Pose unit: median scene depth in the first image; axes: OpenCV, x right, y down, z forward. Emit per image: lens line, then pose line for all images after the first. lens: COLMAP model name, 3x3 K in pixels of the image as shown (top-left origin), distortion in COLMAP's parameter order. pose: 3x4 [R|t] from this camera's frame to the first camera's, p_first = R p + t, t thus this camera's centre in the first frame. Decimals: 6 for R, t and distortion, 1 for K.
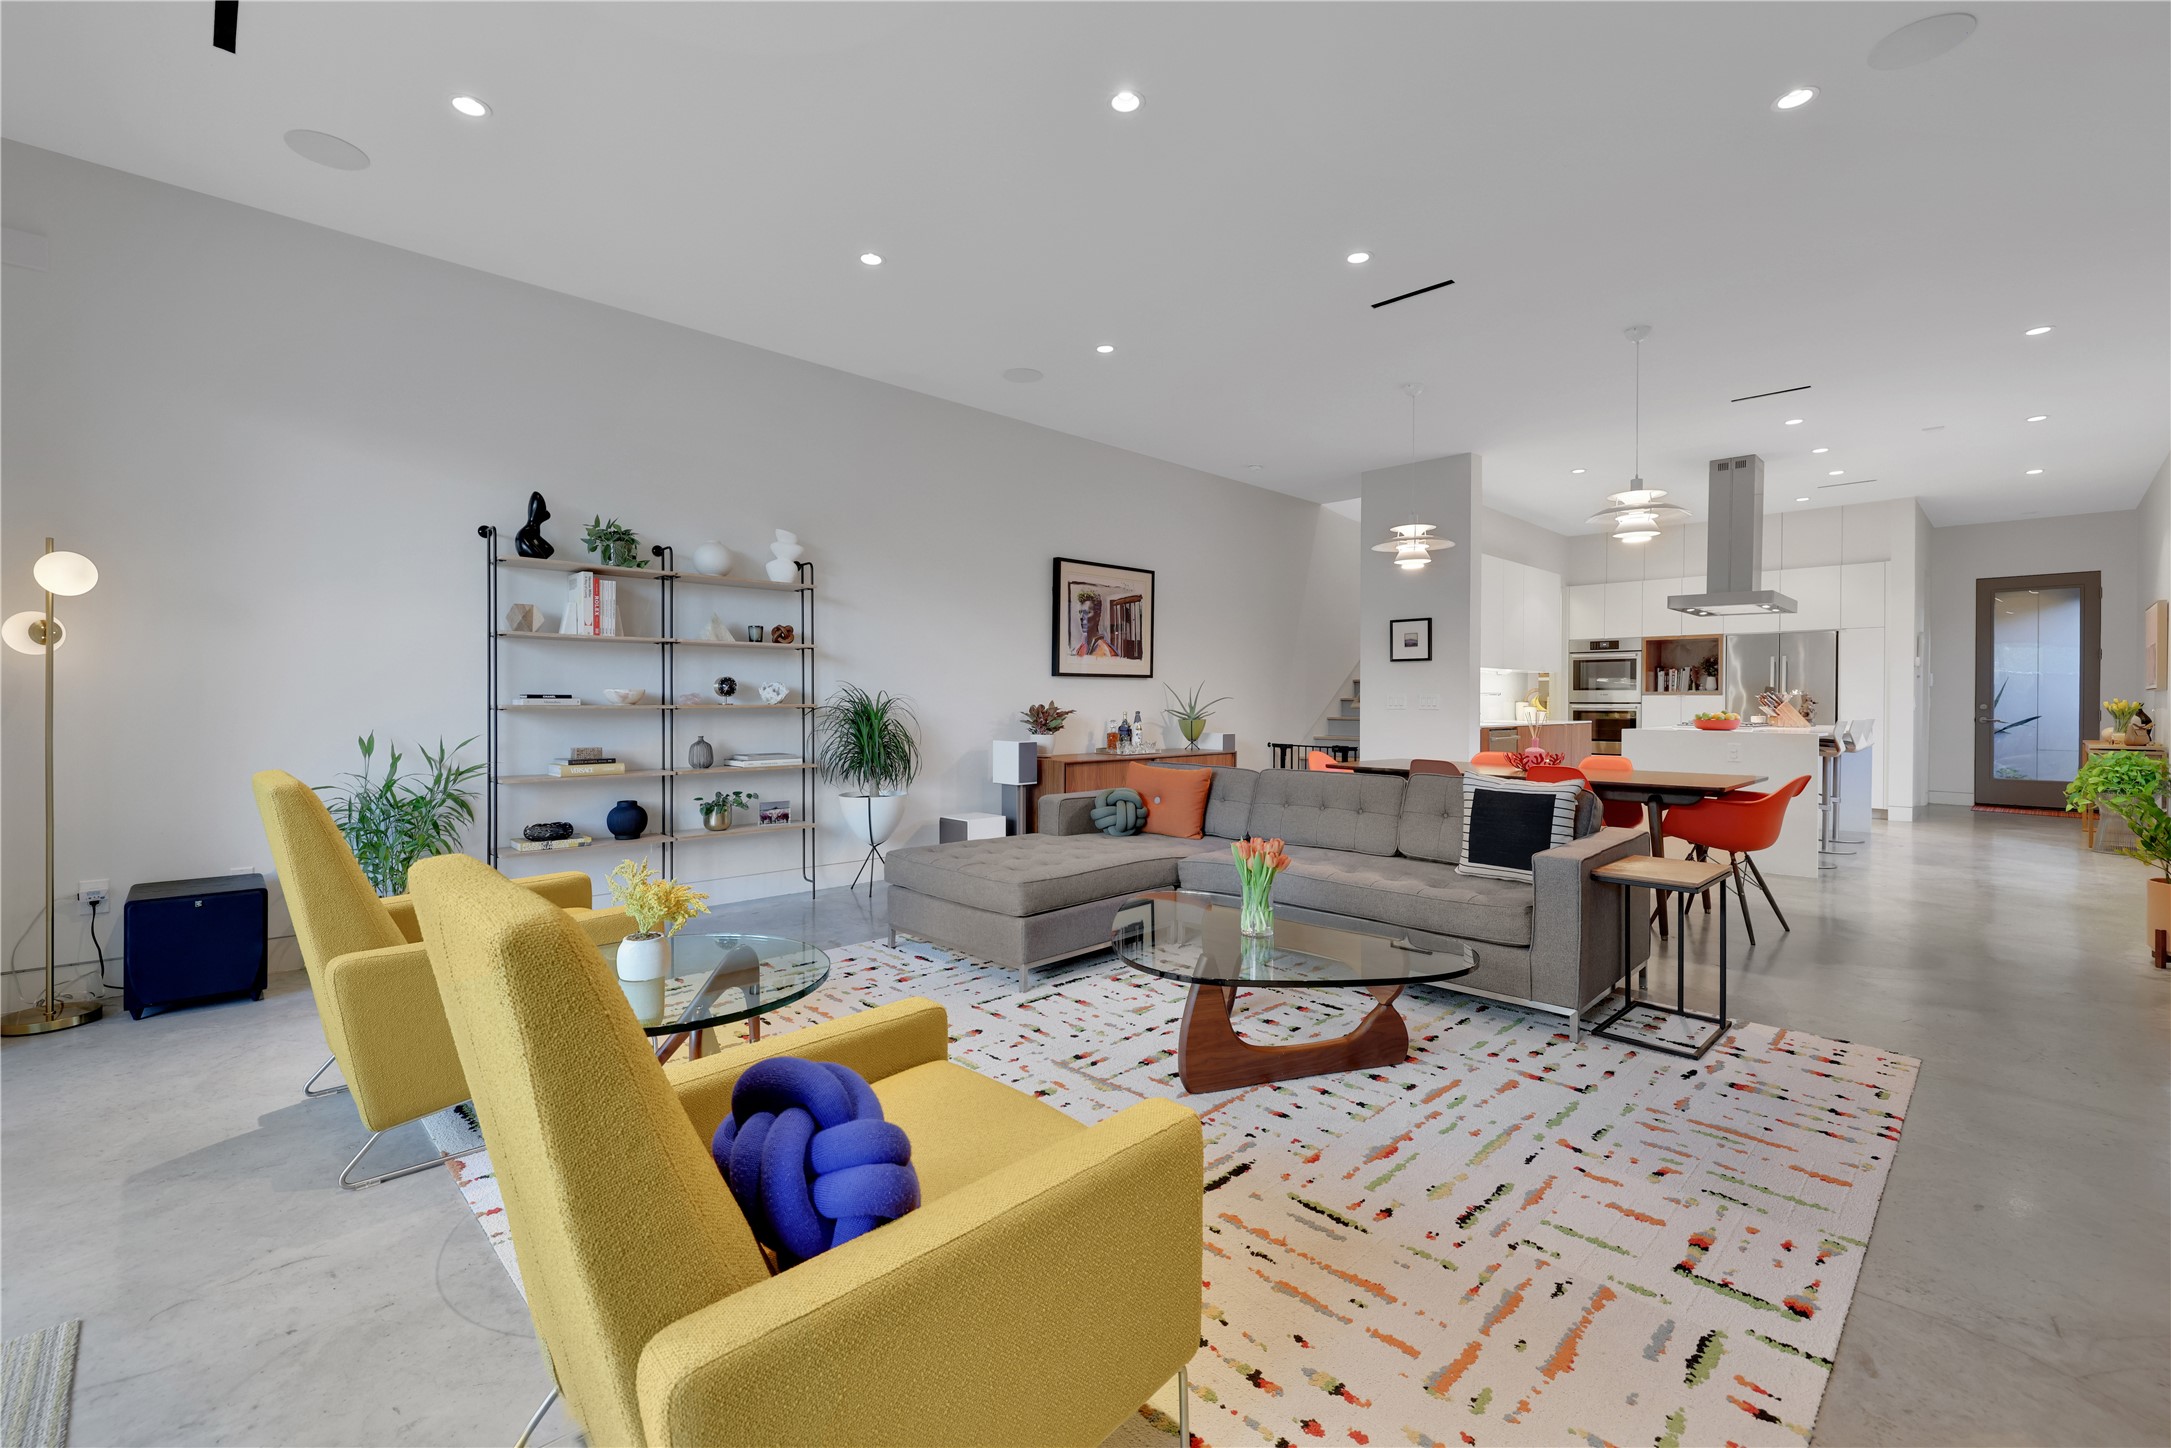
lens RADIAL K [[916.8, 0, 1047.3], [0, 916.8, 706.6], [0, 0, 1]] dist [-0.001641, 0.000439]
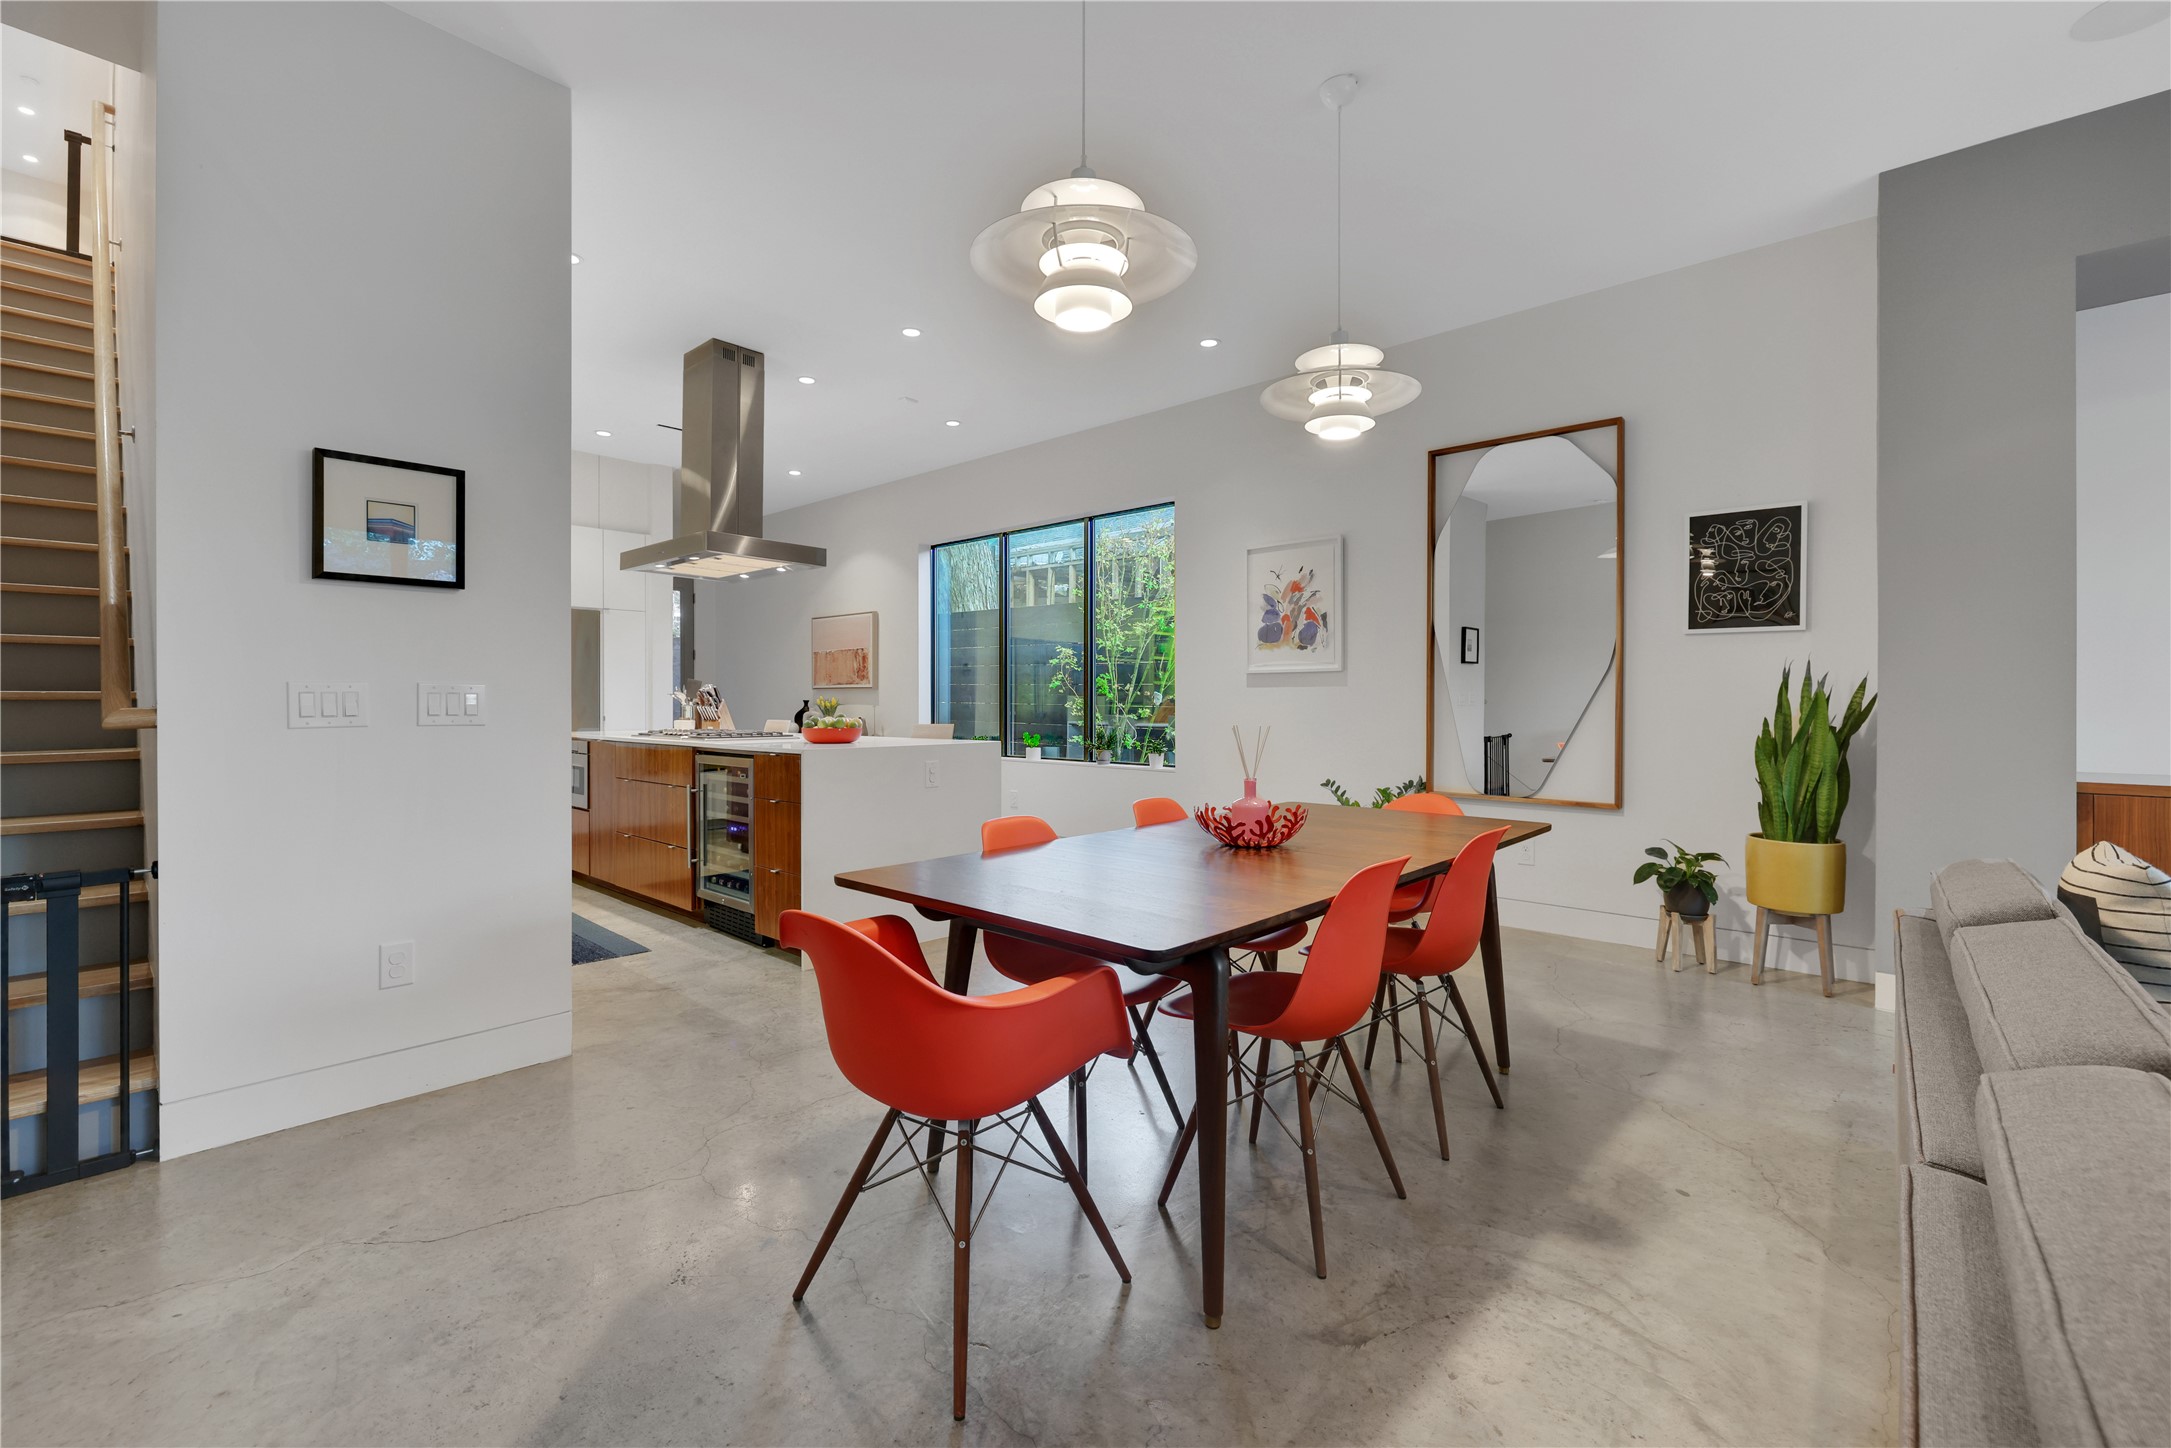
lens RADIAL K [[916.8, 0, 1063.1], [0, 916.8, 711.6], [0, 0, 1]] dist [-0.001641, 0.000439]
pose [[-0.059170, -0.014966, 0.998136, 0.045721], [0.003528, 0.999878, 0.015201, -0.006912], [-0.998242, 0.004421, -0.059110, 0.826513]]
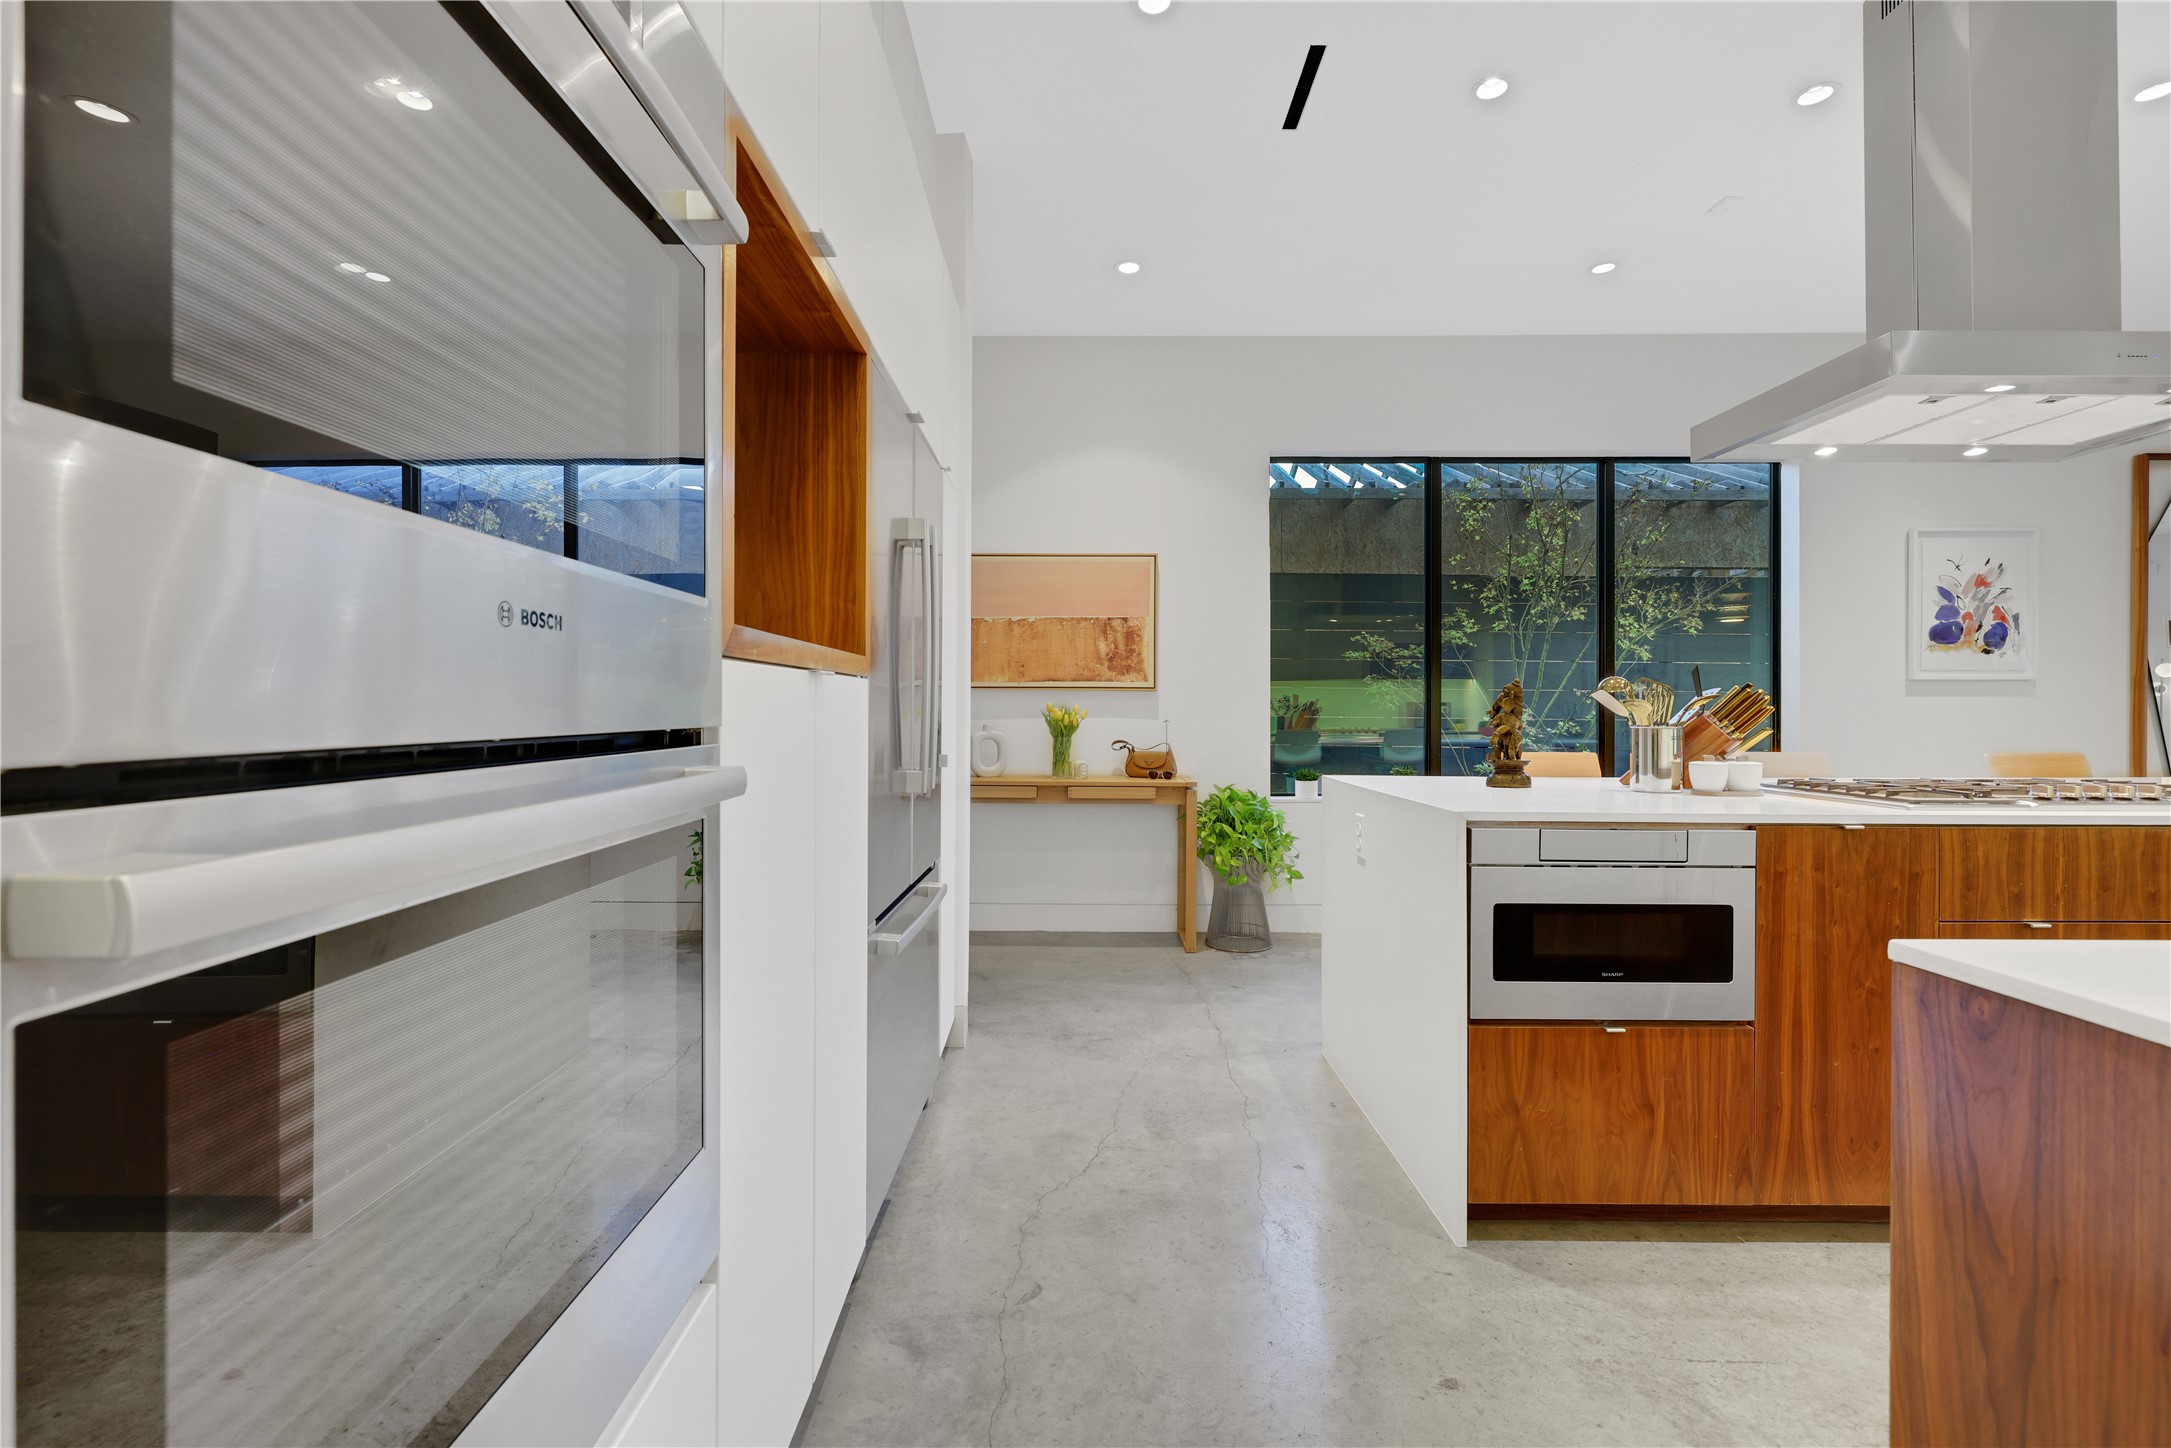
lens RADIAL K [[916.8, 0, 1101.2], [0, 916.8, 709.8], [0, 0, 1]] dist [-0.001641, 0.000439]
pose [[-0.717830, -0.007007, 0.696183, 0.791132], [-0.002276, 0.999968, 0.007719, -0.009641], [-0.696215, 0.003956, -0.717823, 1.498368]]
